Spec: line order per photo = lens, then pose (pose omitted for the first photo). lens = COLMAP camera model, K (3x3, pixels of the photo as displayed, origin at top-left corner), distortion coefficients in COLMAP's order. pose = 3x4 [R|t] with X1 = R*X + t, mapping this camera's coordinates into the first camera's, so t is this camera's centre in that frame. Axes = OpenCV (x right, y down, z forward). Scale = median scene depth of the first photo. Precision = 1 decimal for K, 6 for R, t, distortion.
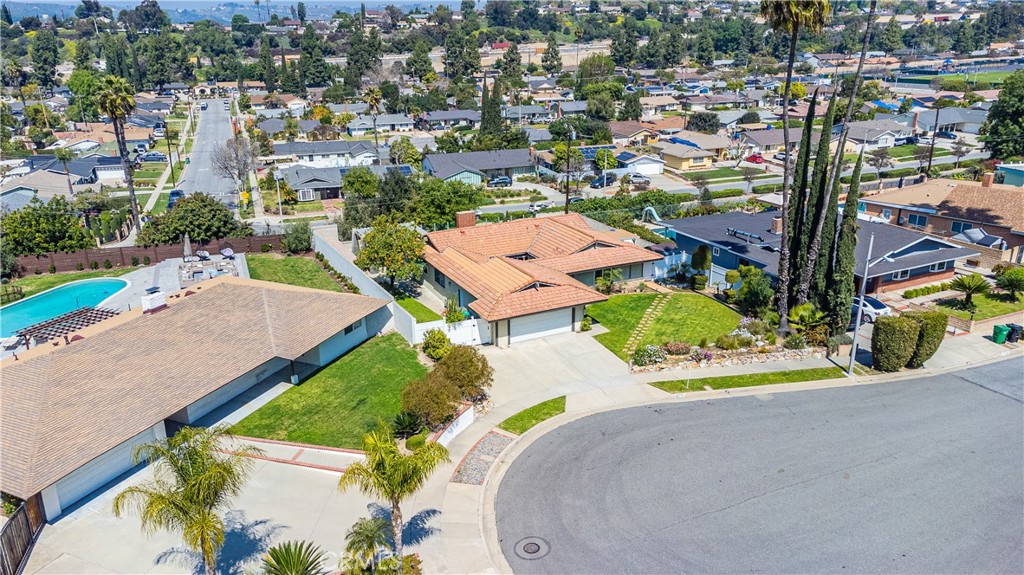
lens RADIAL K [[768.7, 0, 506.9], [0, 768.7, 288.1], [0, 0, 1]] dist [0.026660, 0.025854]
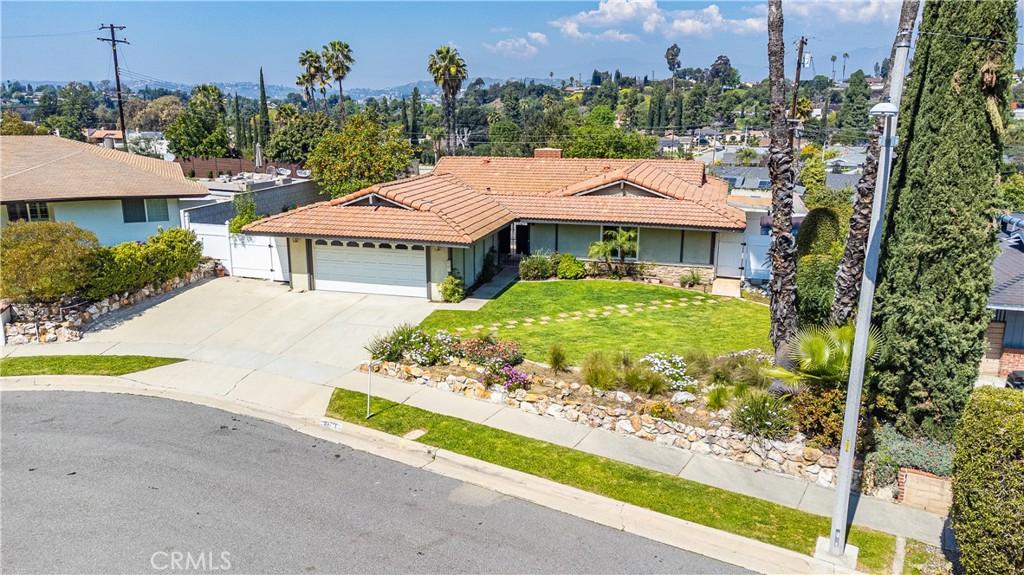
lens RADIAL K [[768.7, 0, 508.0], [0, 768.7, 281.9], [0, 0, 1]] dist [0.026660, 0.025854]
pose [[0.742720, 0.164468, -0.649090, 0.144188], [-0.227135, 0.973774, -0.013161, 0.011858], [0.629902, 0.157206, 0.760598, 0.186364]]
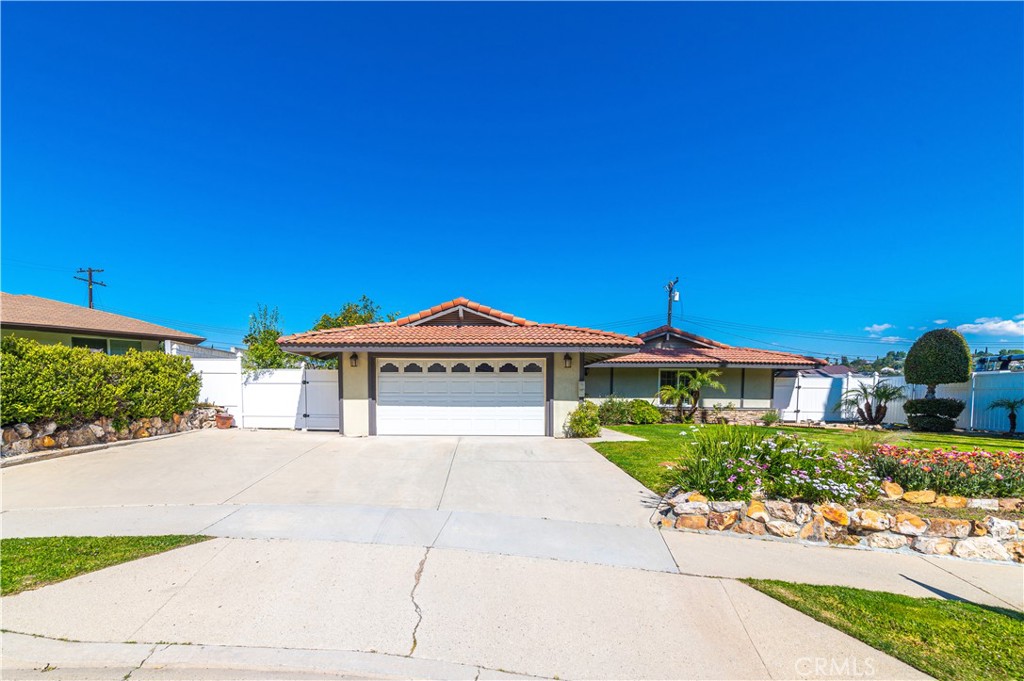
lens RADIAL K [[432.8, 0, 467.2], [0, 432.8, 399.1], [0, 0, 1]] dist [0.015482, -0.001515]
pose [[0.888617, 0.017107, -0.458331, 0.045621], [-0.161506, 0.946970, -0.277783, 0.032434], [0.429274, 0.320866, 0.844257, 0.236030]]
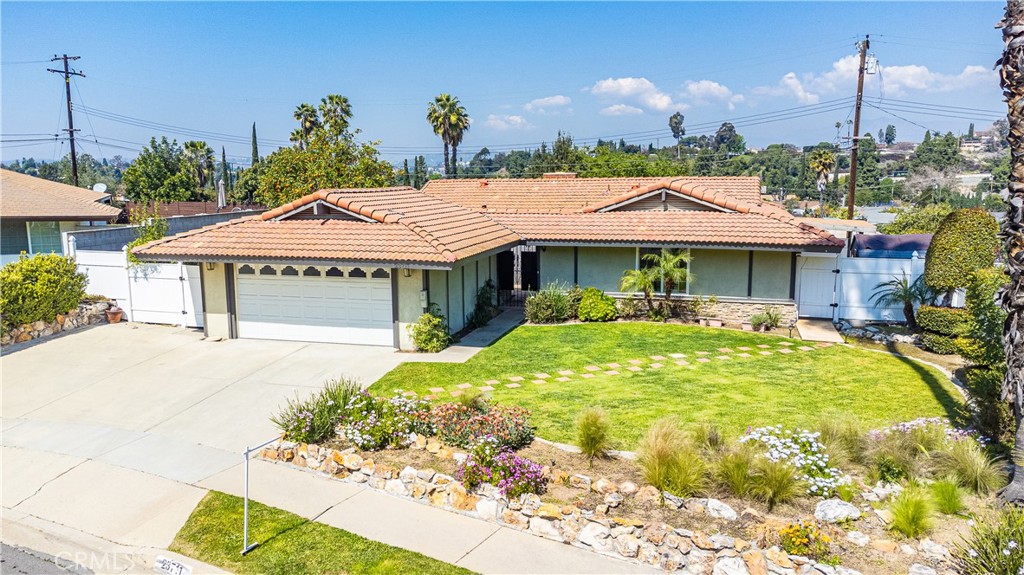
lens RADIAL K [[768.7, 0, 508.0], [0, 768.7, 284.2], [0, 0, 1]] dist [0.026660, 0.025854]
pose [[0.737849, 0.101141, -0.667345, 0.113202], [-0.220101, 0.970718, -0.096236, 0.015219], [0.638071, 0.217891, 0.738505, 0.225324]]
